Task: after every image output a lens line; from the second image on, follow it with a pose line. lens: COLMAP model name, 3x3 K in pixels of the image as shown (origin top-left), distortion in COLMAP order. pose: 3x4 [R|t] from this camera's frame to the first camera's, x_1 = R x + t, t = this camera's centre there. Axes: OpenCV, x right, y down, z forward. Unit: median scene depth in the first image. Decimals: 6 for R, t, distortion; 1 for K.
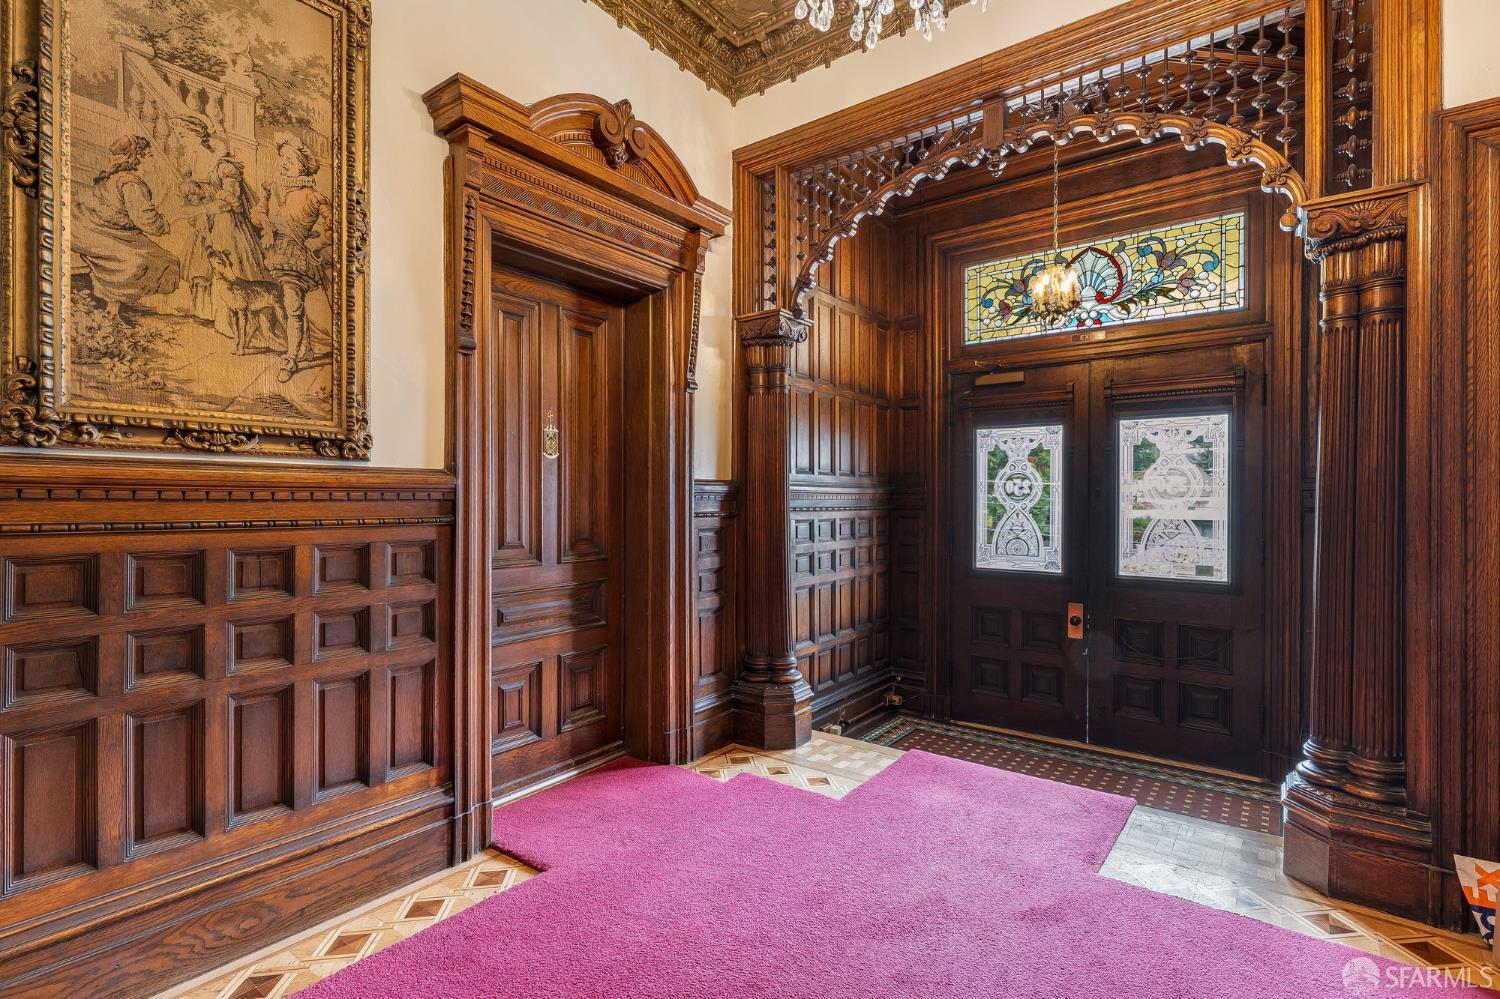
lens RADIAL K [[696.8, 0, 752.6], [0, 696.8, 507.2], [0, 0, 1]] dist [-0.003158, -0.001169]
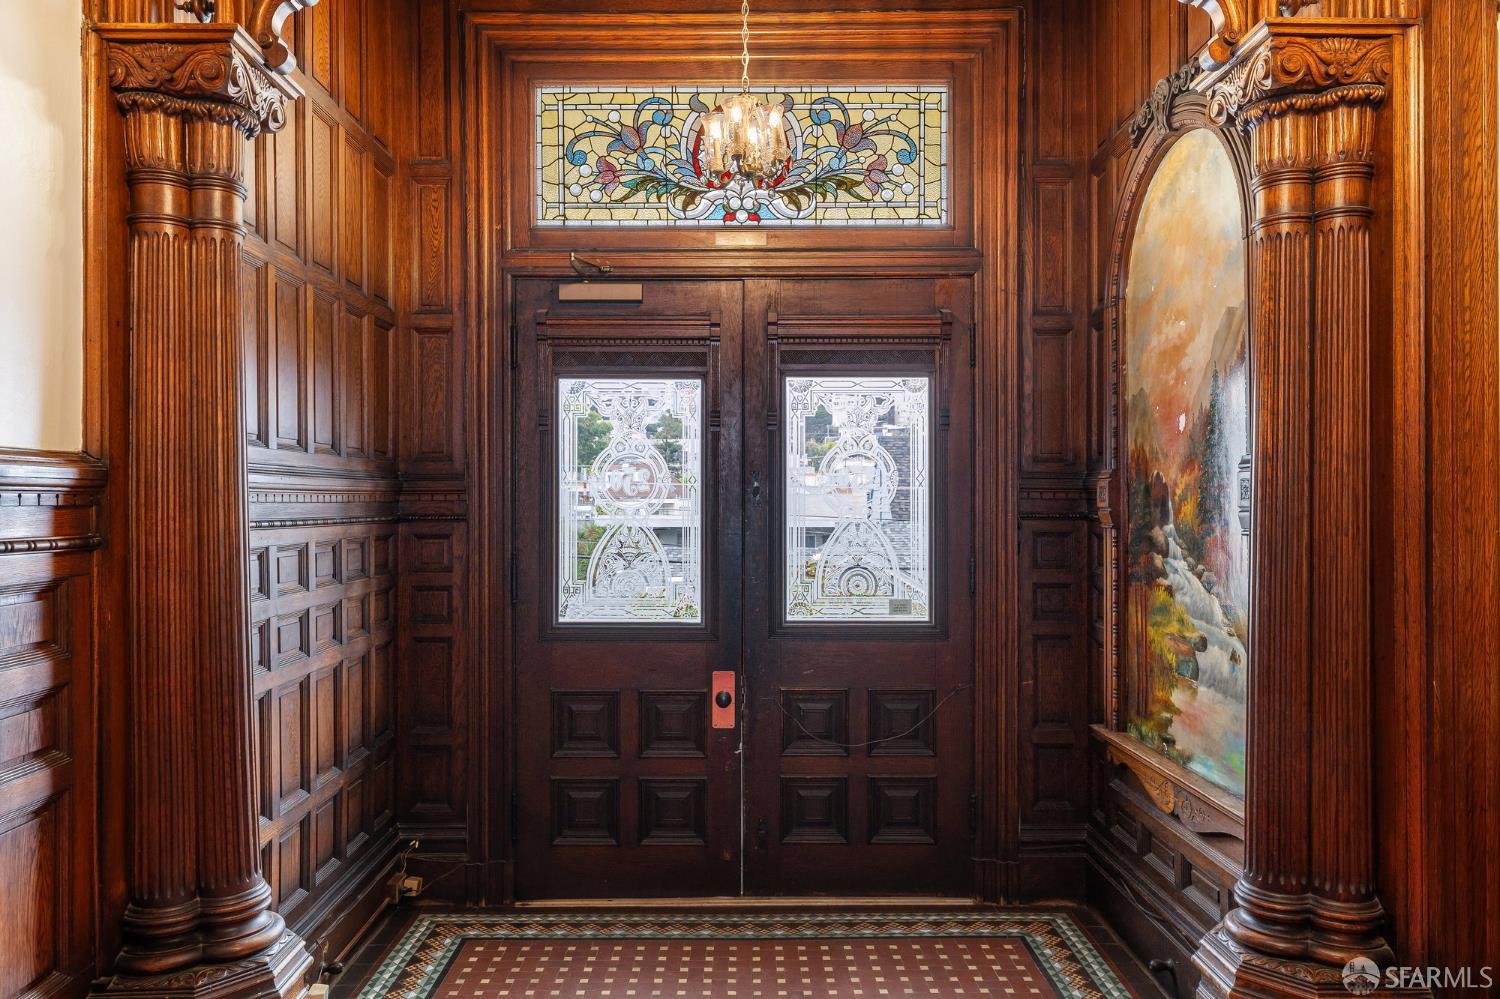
lens RADIAL K [[1023.3, 0, 749.1], [0, 1023.3, 507.2], [0, 0, 1]] dist [-0.000633, -0.003386]
pose [[0.799263, -0.005095, 0.600960, -0.061797], [0.008737, 0.999957, -0.003141, -0.003417], [-0.600918, 0.007761, 0.799273, 0.280068]]
